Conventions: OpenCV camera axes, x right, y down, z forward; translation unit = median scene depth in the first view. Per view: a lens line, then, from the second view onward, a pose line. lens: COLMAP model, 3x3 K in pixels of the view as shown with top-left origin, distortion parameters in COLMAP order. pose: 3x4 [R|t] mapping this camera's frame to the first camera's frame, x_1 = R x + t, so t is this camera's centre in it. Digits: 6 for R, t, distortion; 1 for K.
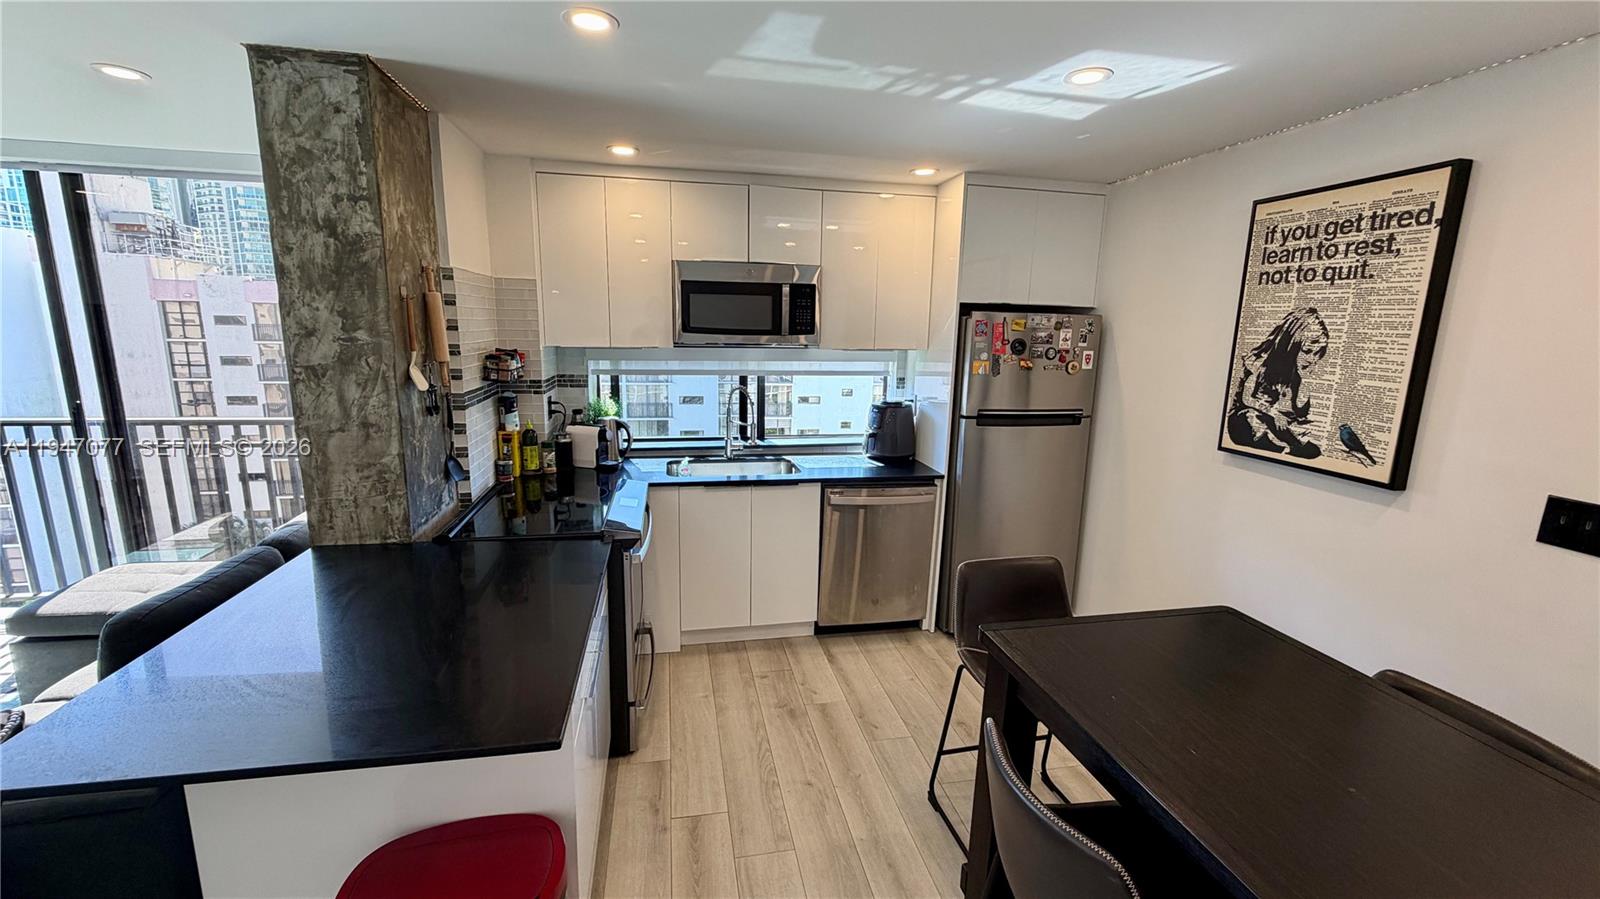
lens RADIAL K [[636.8, 0, 796.6], [0, 636.8, 450.9], [0, 0, 1]] dist [0.000578, -0.000524]
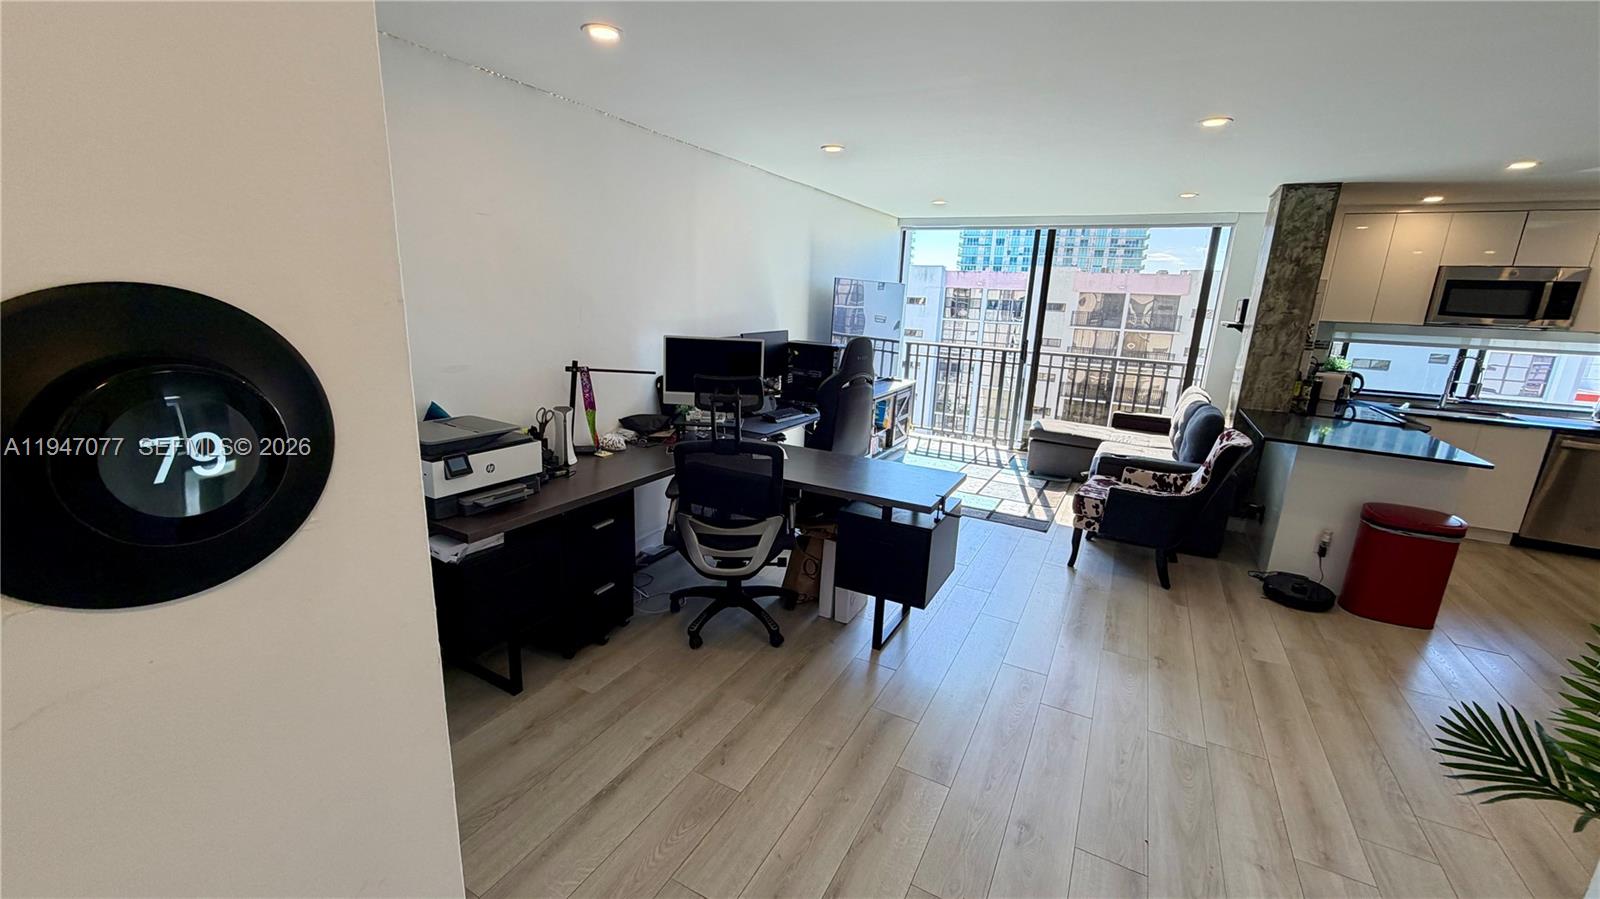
lens RADIAL K [[636.8, 0, 796.3], [0, 636.8, 451.4], [0, 0, 1]] dist [0.000578, -0.000524]
pose [[0.770433, 0.163314, -0.616248, -0.470671], [-0.143936, 0.986232, 0.081416, 0.284217], [0.621060, 0.025974, 0.783332, -1.384915]]
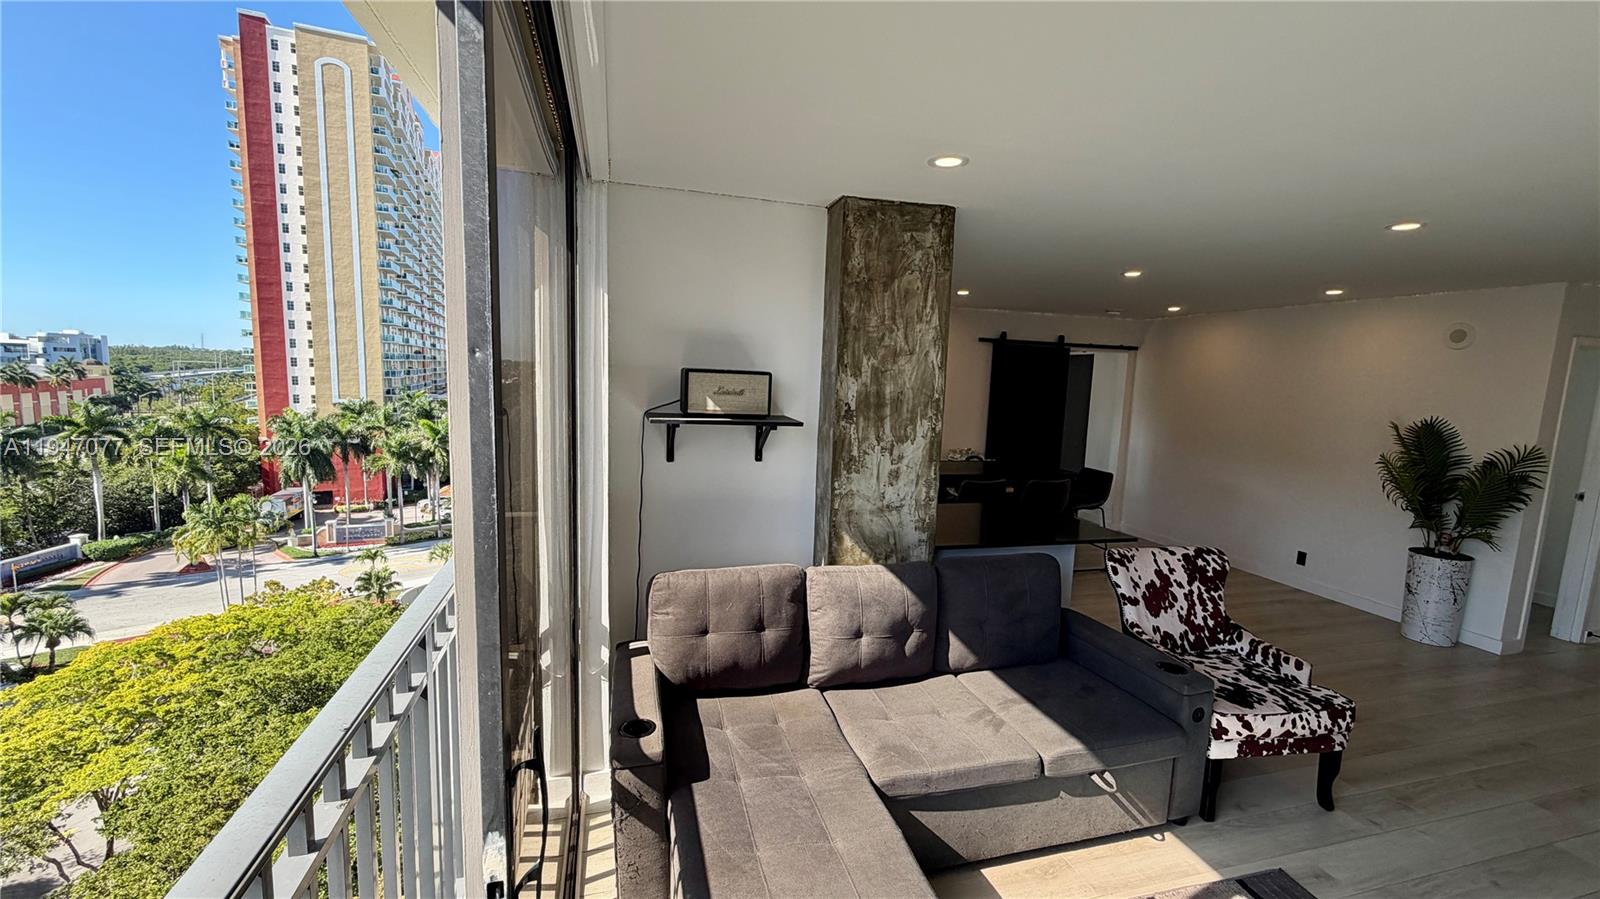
lens RADIAL K [[636.8, 0, 795.0], [0, 636.8, 450.2], [0, 0, 1]] dist [0.000578, -0.000524]
pose [[-0.077584, -0.146901, 0.986104, -1.758684], [0.152741, 0.975657, 0.157362, -0.272832], [-0.985216, 0.162827, -0.053257, 1.133417]]
